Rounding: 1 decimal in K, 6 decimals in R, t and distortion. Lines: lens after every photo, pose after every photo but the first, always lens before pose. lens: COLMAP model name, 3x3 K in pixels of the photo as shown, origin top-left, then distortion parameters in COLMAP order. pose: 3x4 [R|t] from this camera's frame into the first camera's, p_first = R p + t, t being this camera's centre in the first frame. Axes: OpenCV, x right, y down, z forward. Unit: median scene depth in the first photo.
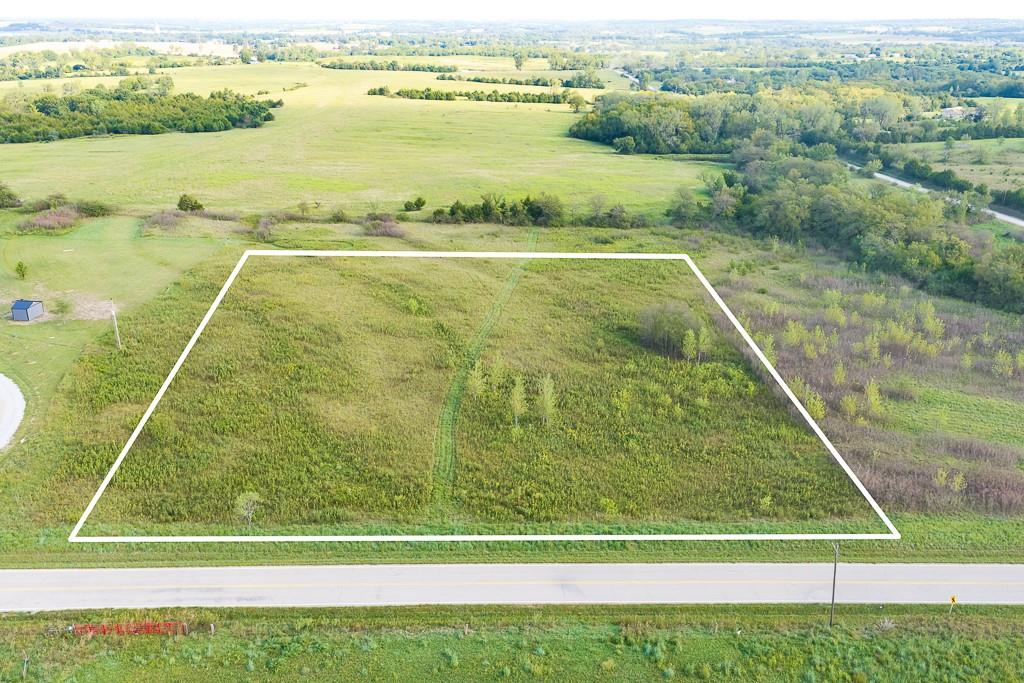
lens RADIAL K [[743.5, 0, 512.0], [0, 743.5, 341.5], [0, 0, 1]] dist [0.047766, -0.033979]
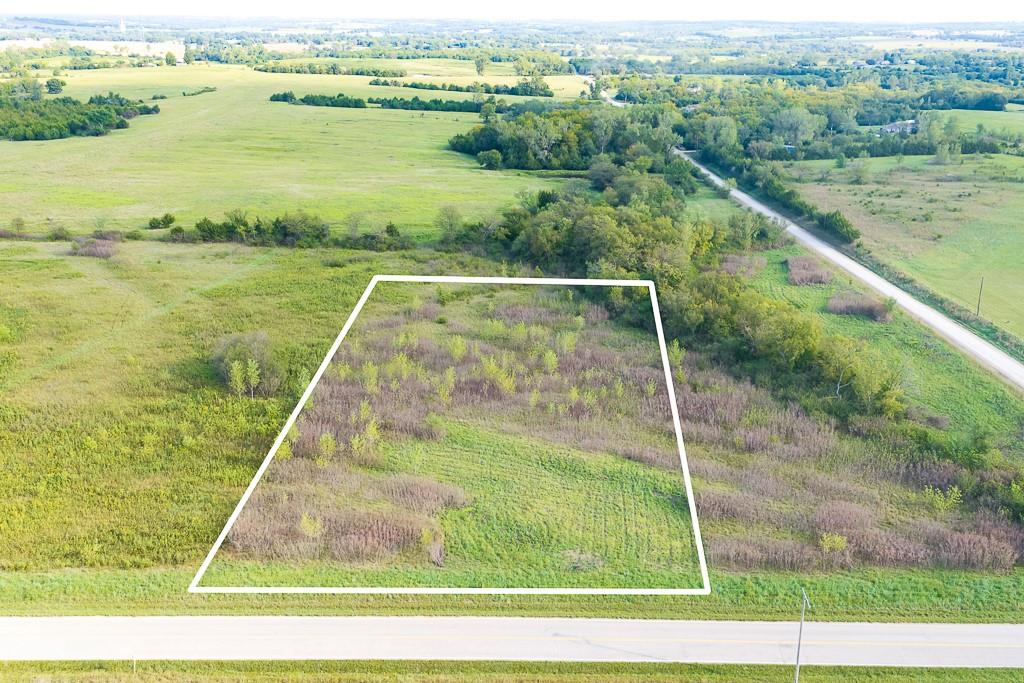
lens RADIAL K [[822.0, 0, 562.6], [0, 822.0, 384.2], [0, 0, 1]] dist [0.046707, -0.031754]
pose [[0.999968, 0.007476, -0.002906, 0.166197], [-0.007449, 0.999930, 0.009153, 0.000143], [0.002974, -0.009132, 0.999954, -0.002521]]
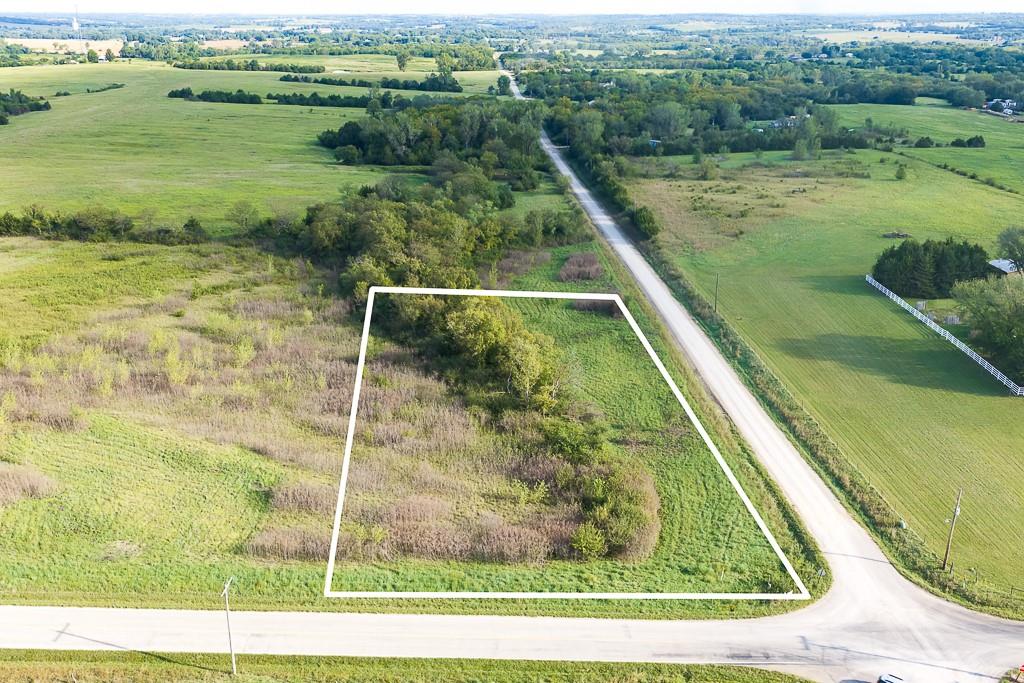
lens RADIAL K [[827.4, 0, 511.0], [0, 827.4, 388.5], [0, 0, 1]] dist [0.047958, -0.034510]
pose [[0.999187, 0.015206, -0.037347, 0.266566], [-0.014604, 0.999760, 0.016361, 0.000499], [0.037587, -0.015802, 0.999168, -0.002163]]
